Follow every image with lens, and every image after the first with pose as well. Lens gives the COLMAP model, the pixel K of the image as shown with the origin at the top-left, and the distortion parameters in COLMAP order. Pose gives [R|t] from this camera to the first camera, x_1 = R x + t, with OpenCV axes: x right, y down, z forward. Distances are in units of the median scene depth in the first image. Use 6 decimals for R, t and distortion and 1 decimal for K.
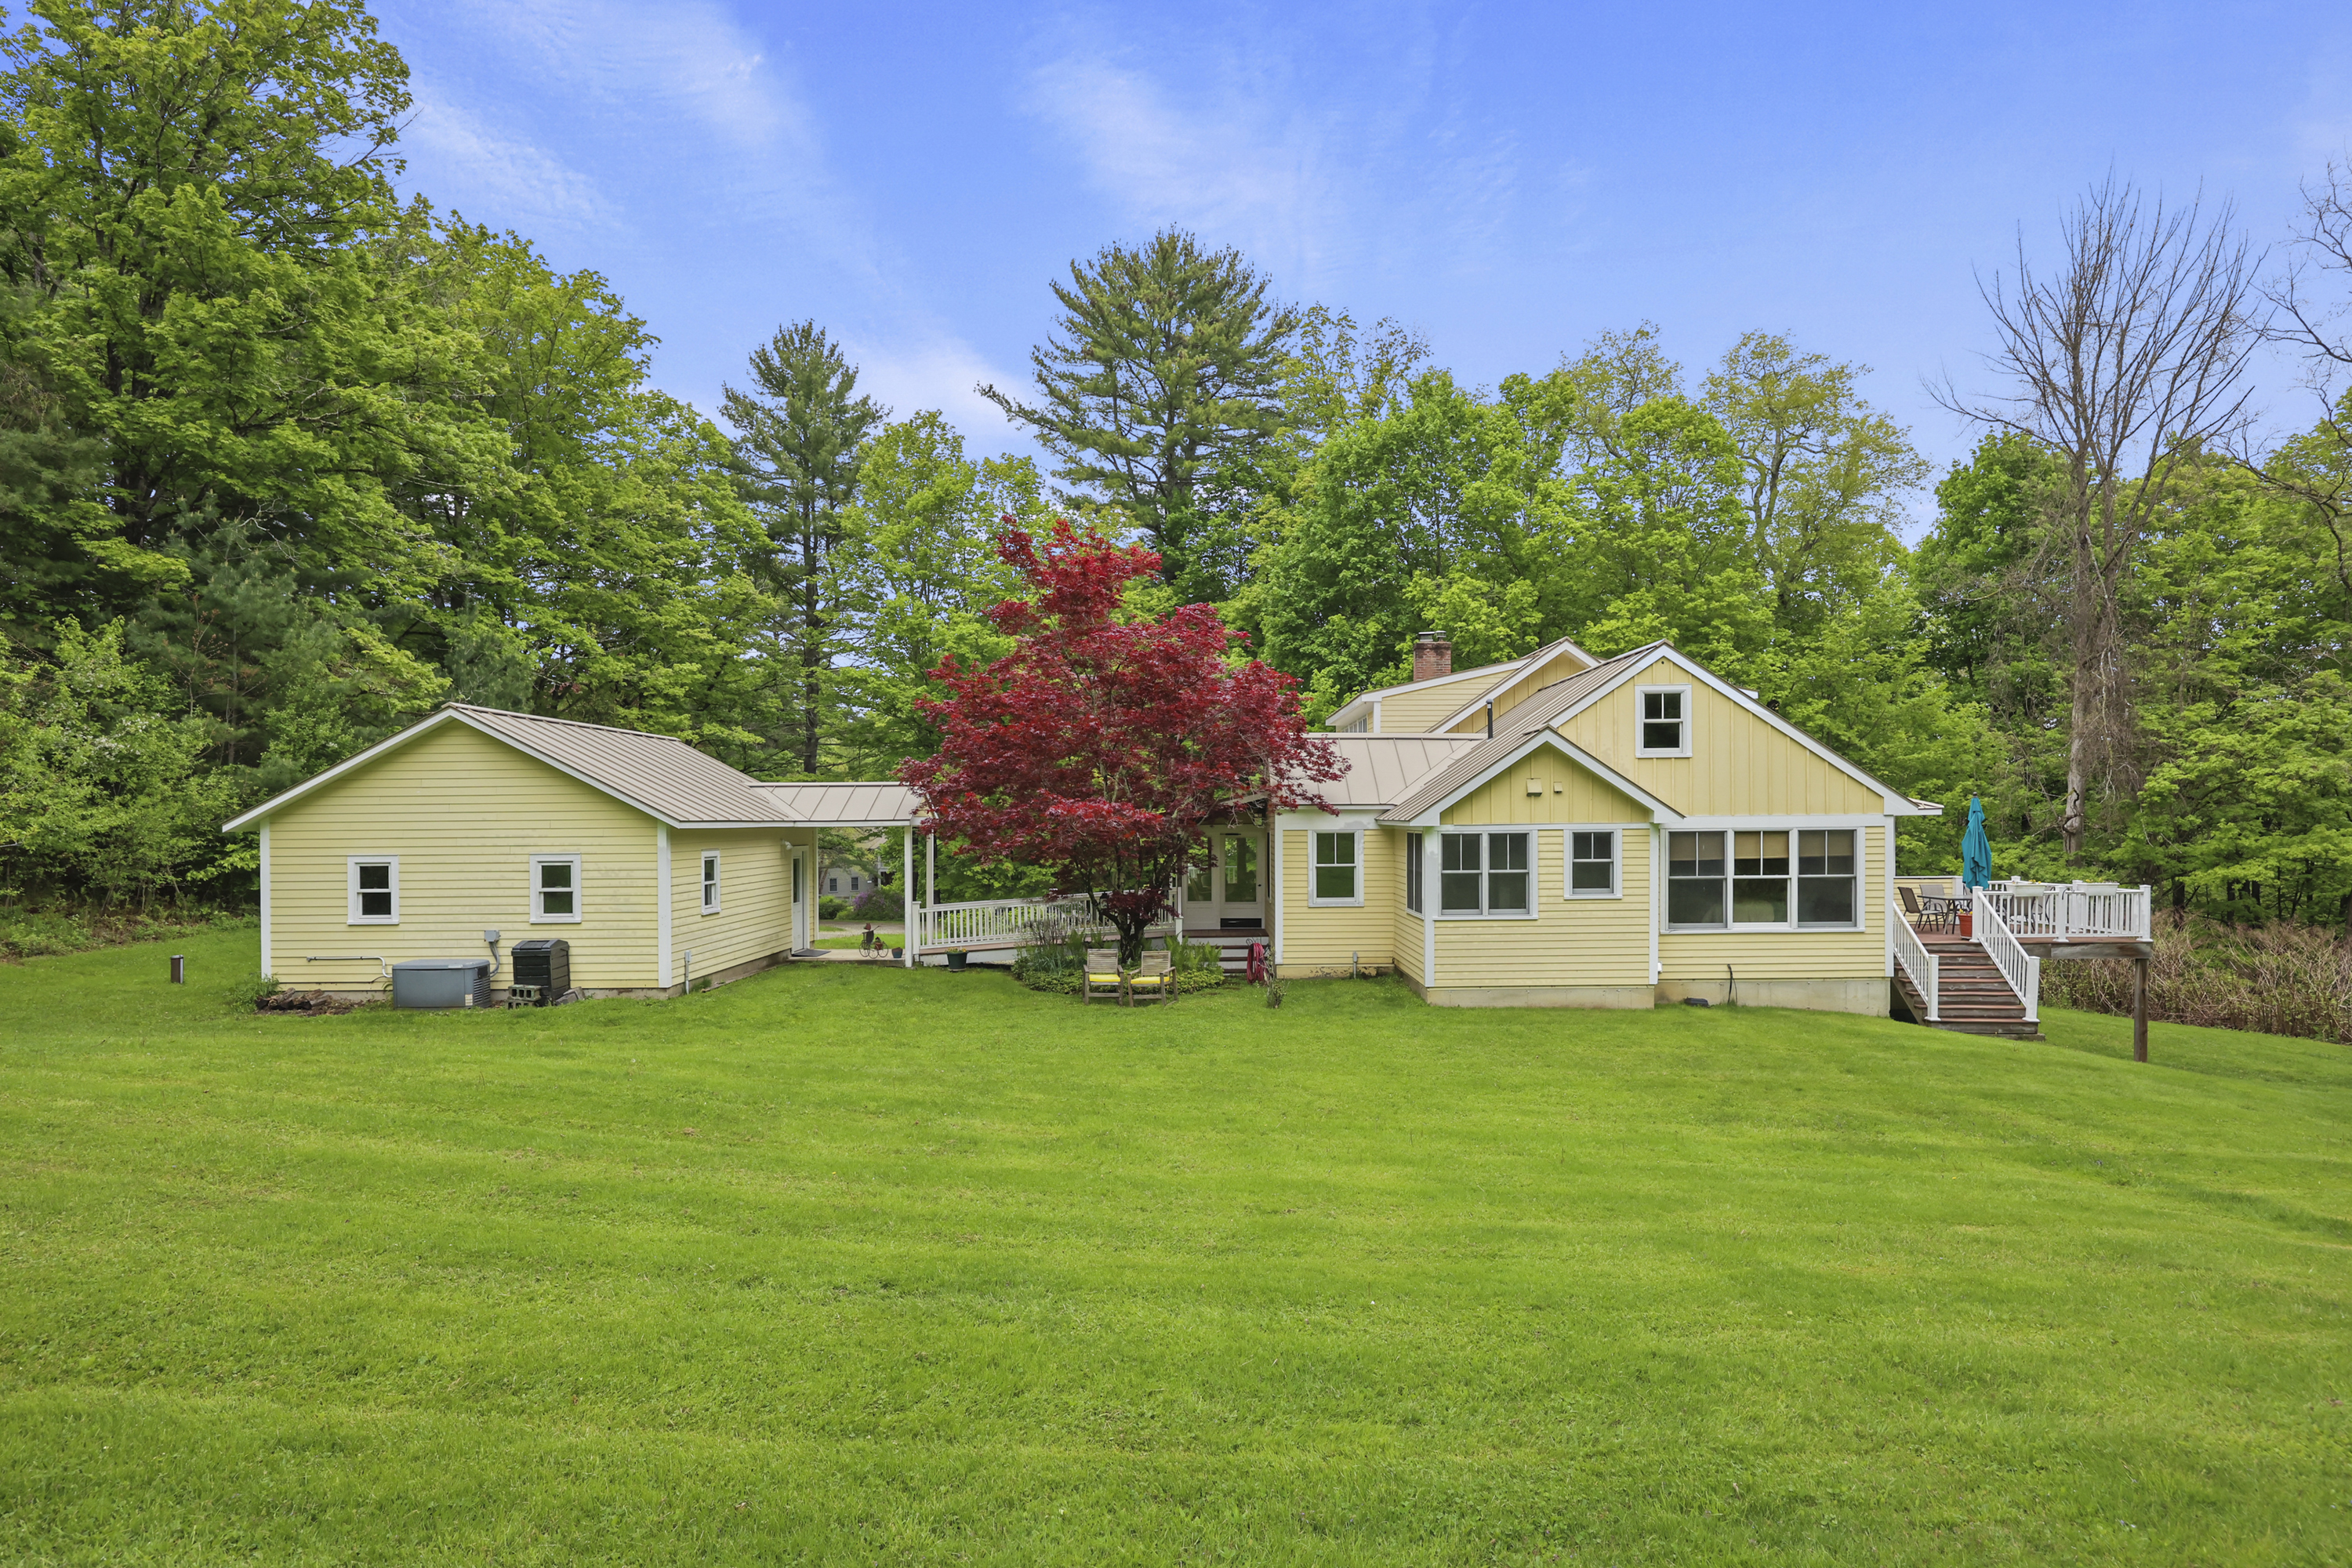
lens RADIAL K [[1270.0, 0, 1175.7], [0, 1270.0, 792.2], [0, 0, 1]] dist [0.002040, 0.000262]
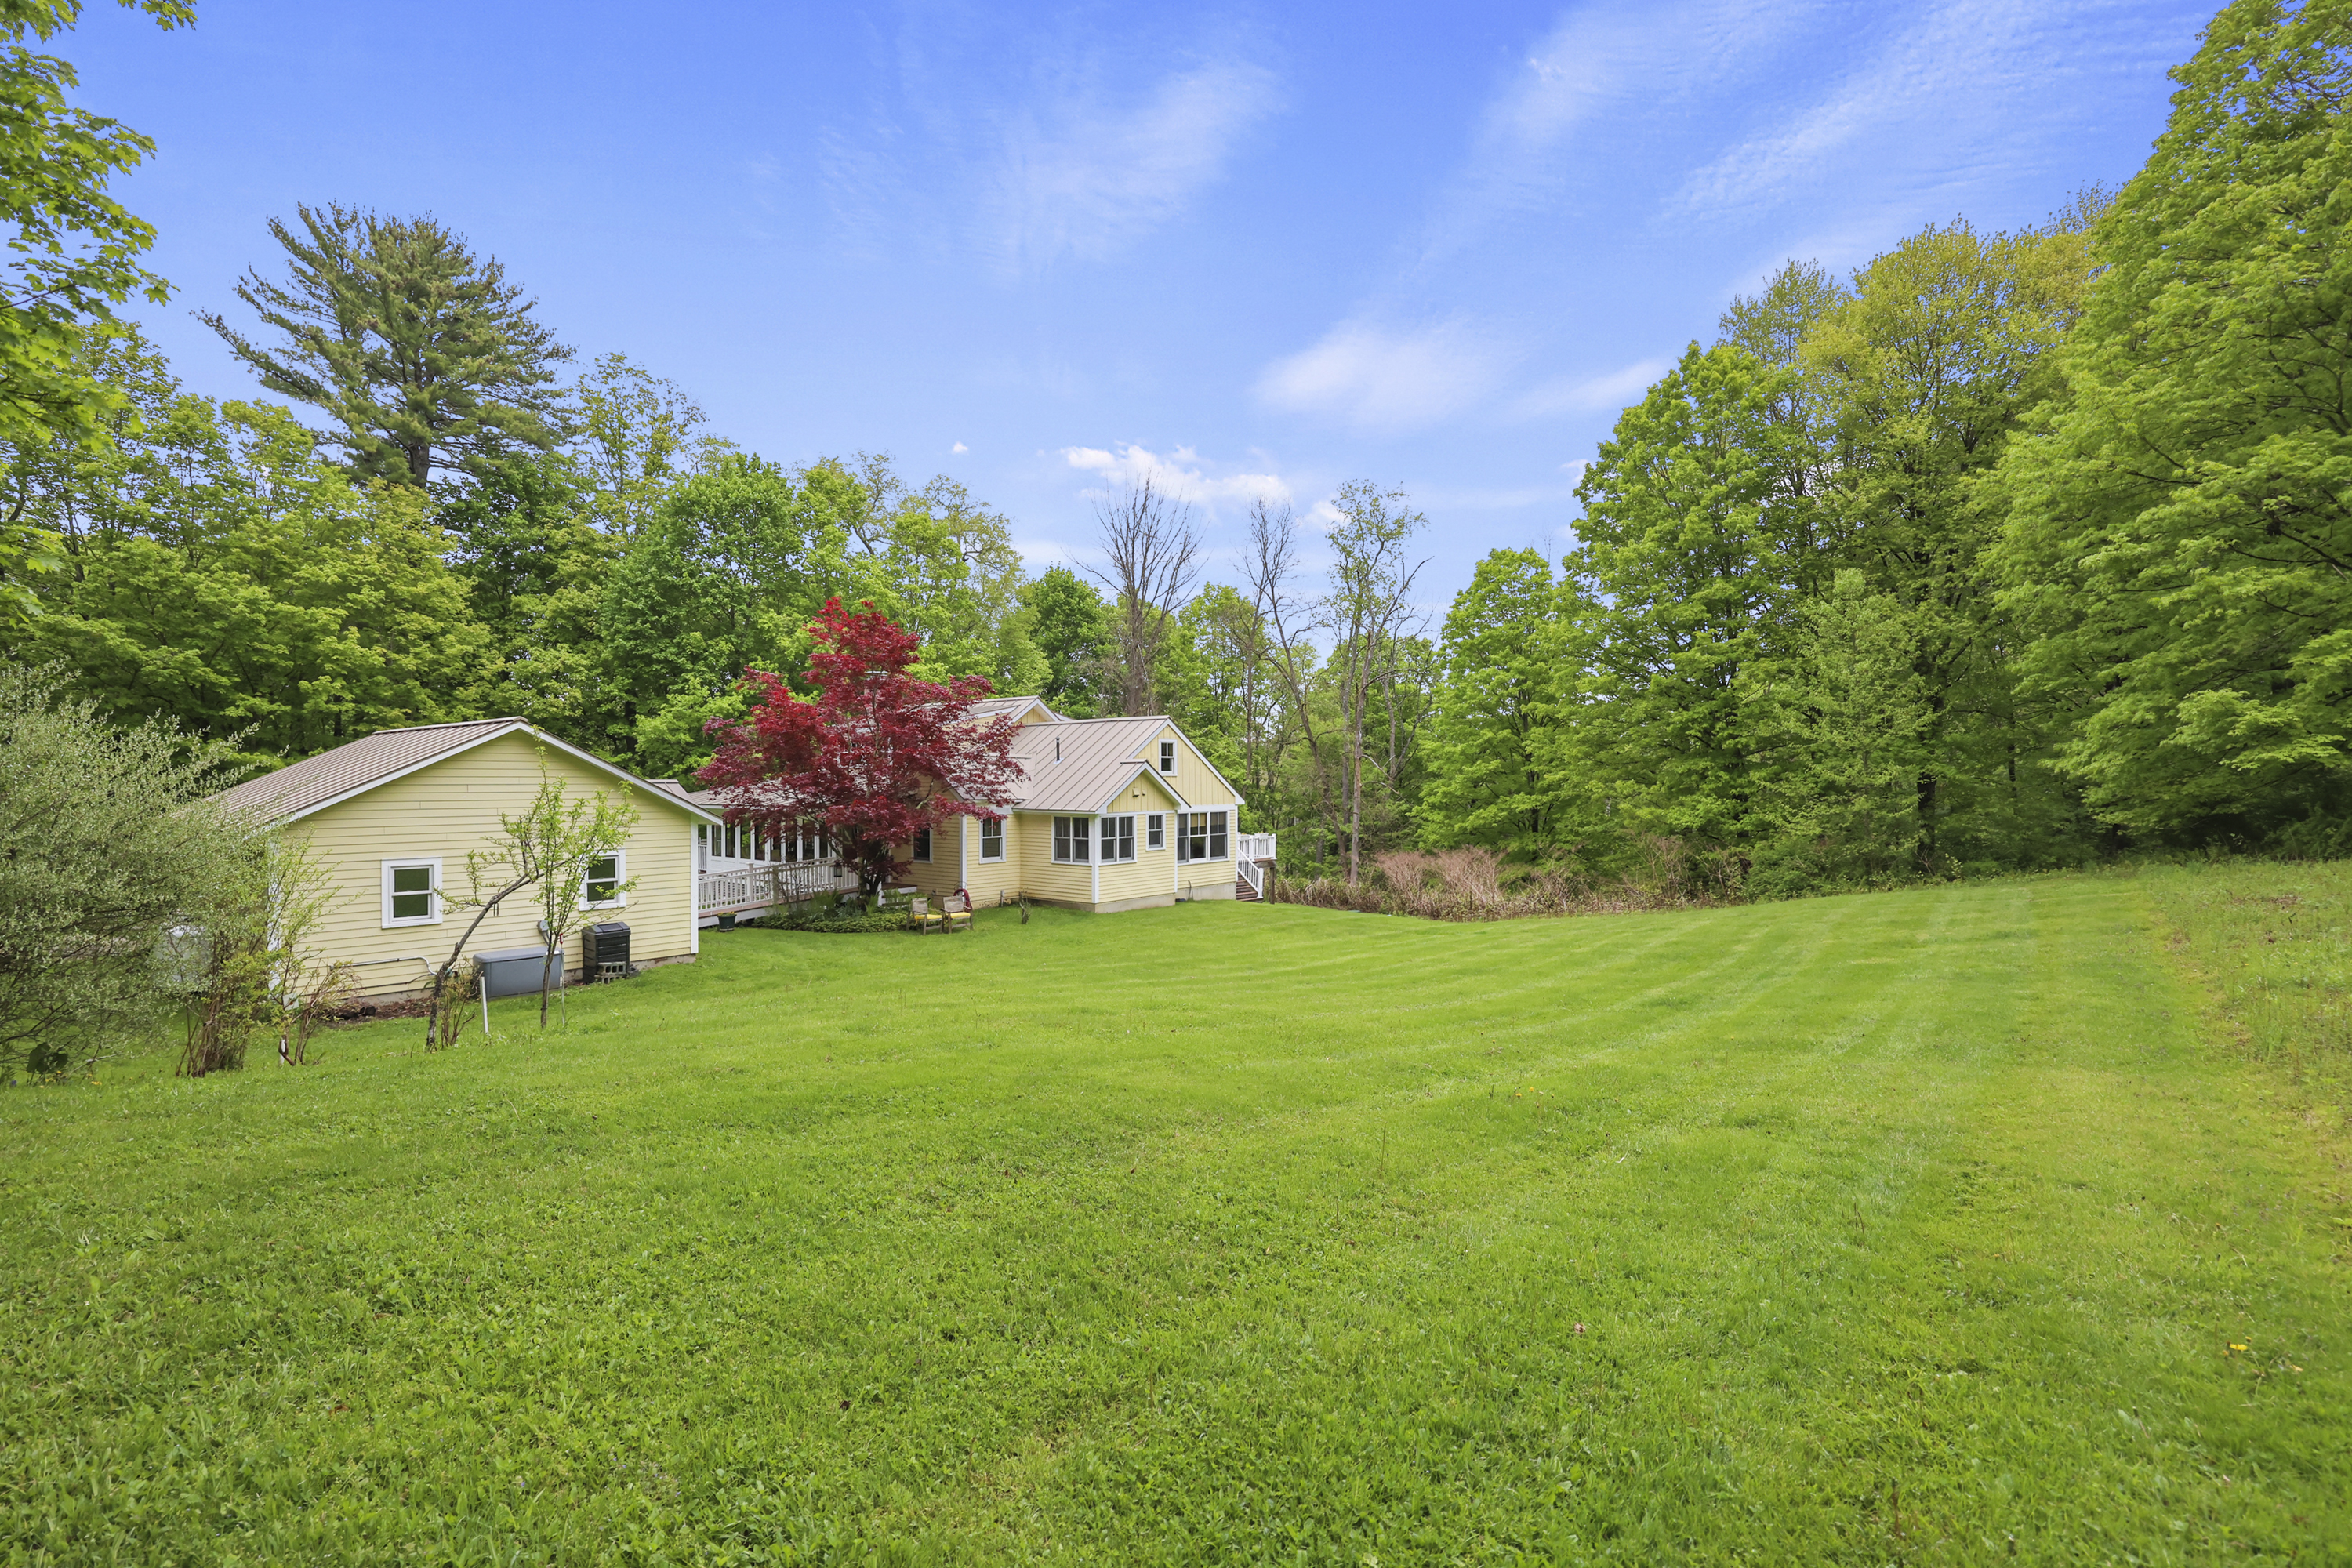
lens RADIAL K [[1020.4, 0, 1176.9], [0, 1020.4, 781.7], [0, 0, 1]] dist [-0.001490, -0.000171]
pose [[0.634286, 0.008743, 0.773049, -0.832154], [-0.024776, 0.999652, 0.009023, -0.033461], [-0.772701, -0.024876, 0.634282, 0.002680]]
